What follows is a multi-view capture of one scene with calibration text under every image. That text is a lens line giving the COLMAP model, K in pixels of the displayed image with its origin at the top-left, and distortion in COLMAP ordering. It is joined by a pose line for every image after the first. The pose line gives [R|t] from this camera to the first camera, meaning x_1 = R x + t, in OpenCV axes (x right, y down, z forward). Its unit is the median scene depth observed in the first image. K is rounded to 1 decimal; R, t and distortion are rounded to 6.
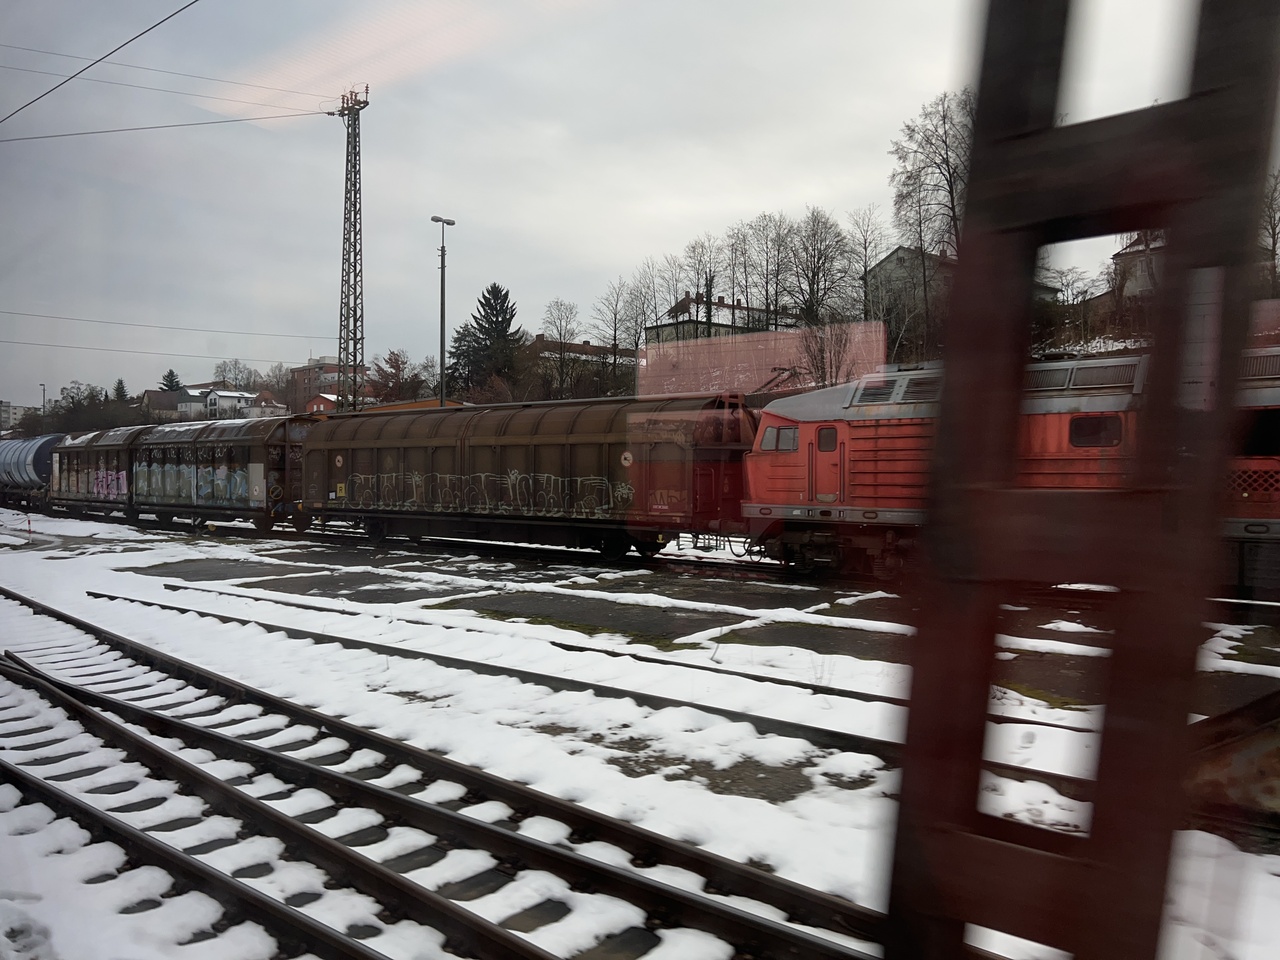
lens RADIAL K [[965.7, 0, 639.5], [0, 965.7, 473.3], [0, 0, 1]] dist [0.069195, -0.081667]
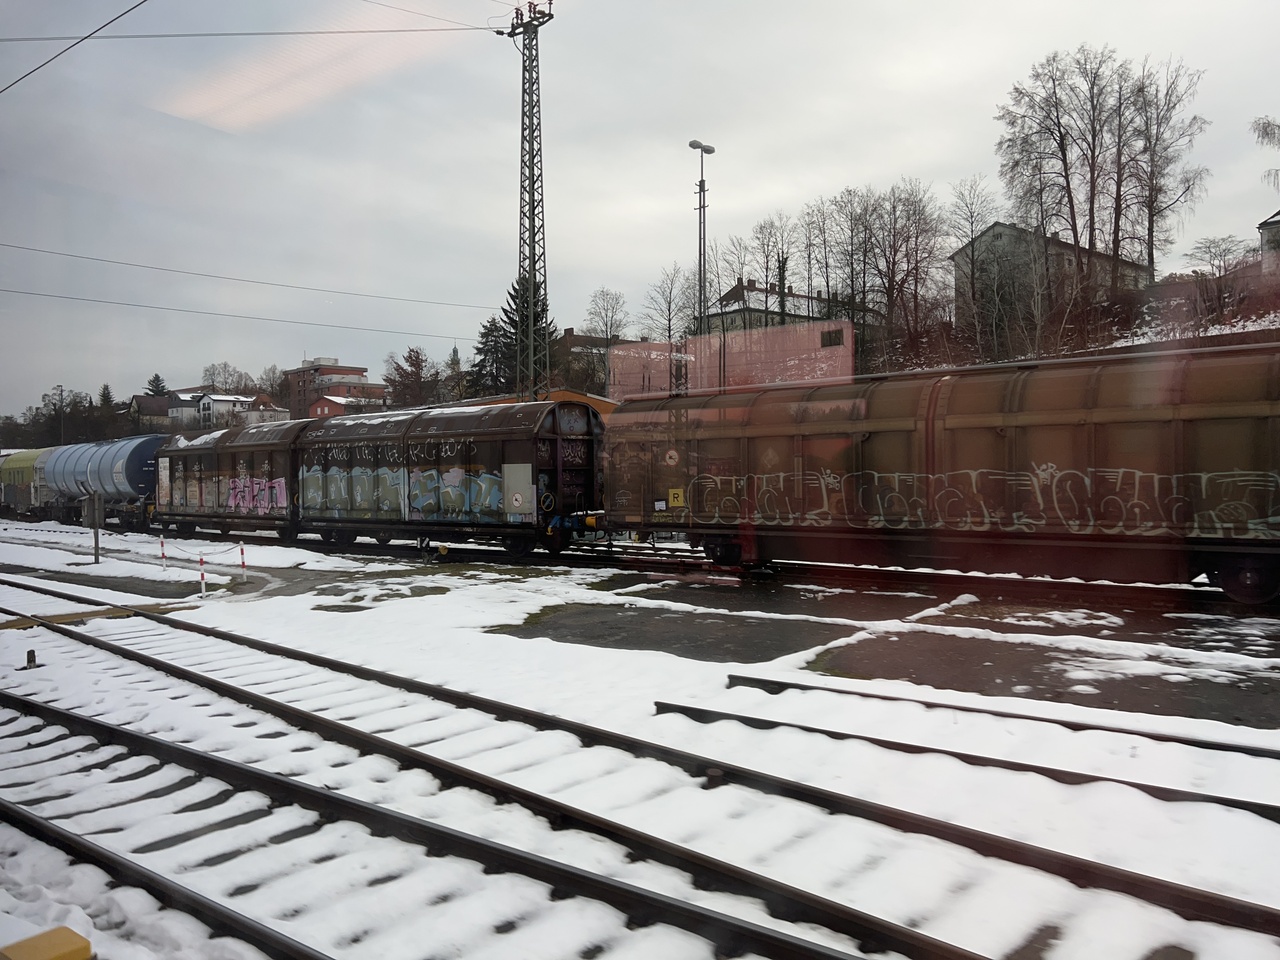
lens RADIAL K [[964.5, 0, 632.1], [0, 964.5, 469.9], [0, 0, 1]] dist [0.078589, -0.093710]
pose [[0.999560, -0.016864, 0.024396, -0.246866], [0.016971, 0.999847, -0.004194, -0.000659], [-0.024322, 0.004606, 0.999694, 0.202604]]
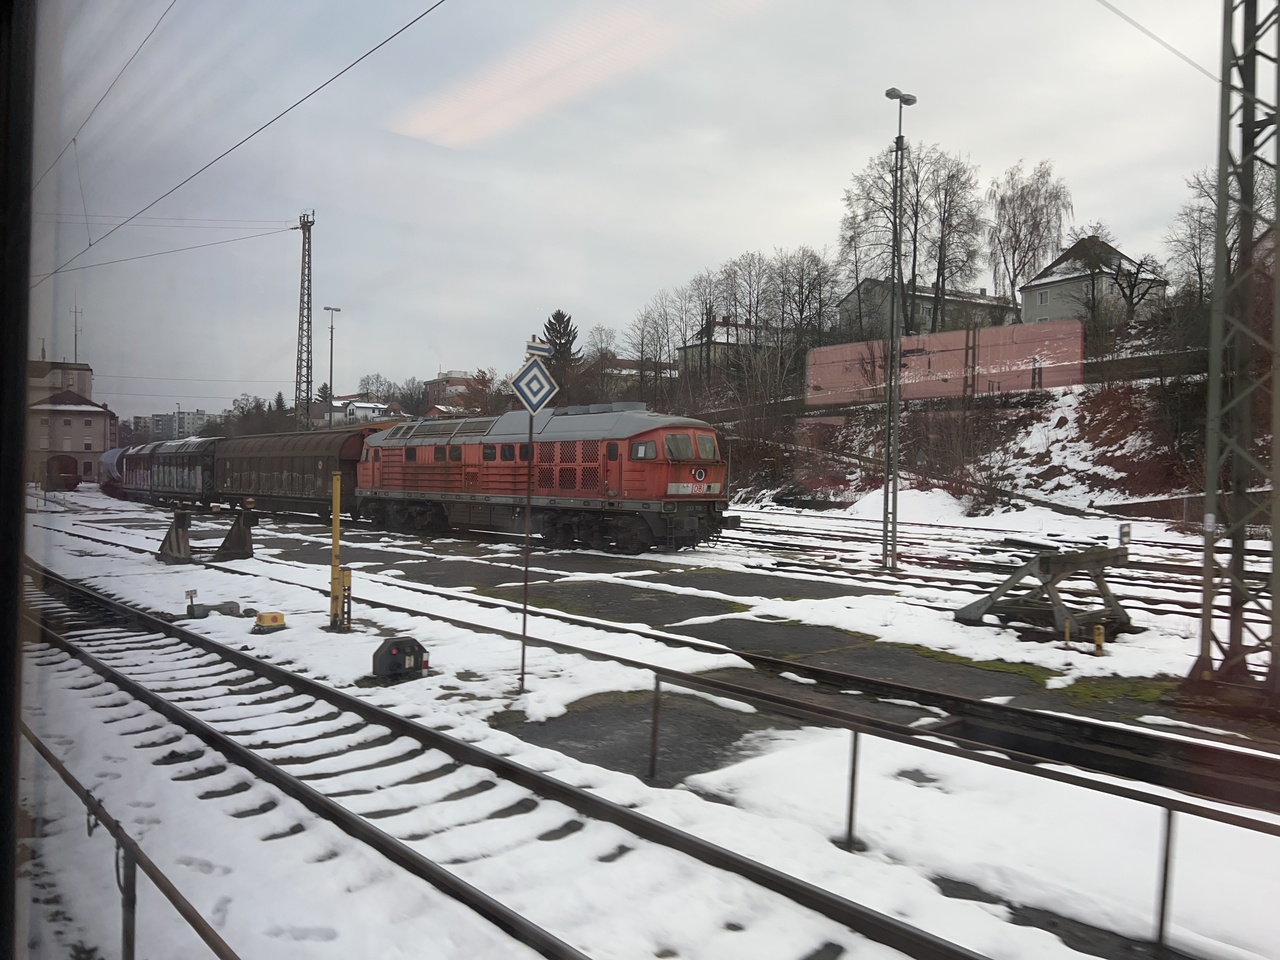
lens RADIAL K [[968.0, 0, 643.3], [0, 968.0, 484.9], [0, 0, 1]] dist [0.074551, -0.092777]
pose [[0.986412, 0.009722, -0.164001, 0.474834], [-0.008517, 0.999931, 0.008045, 0.001673], [0.164068, -0.006538, 0.986427, -0.390469]]
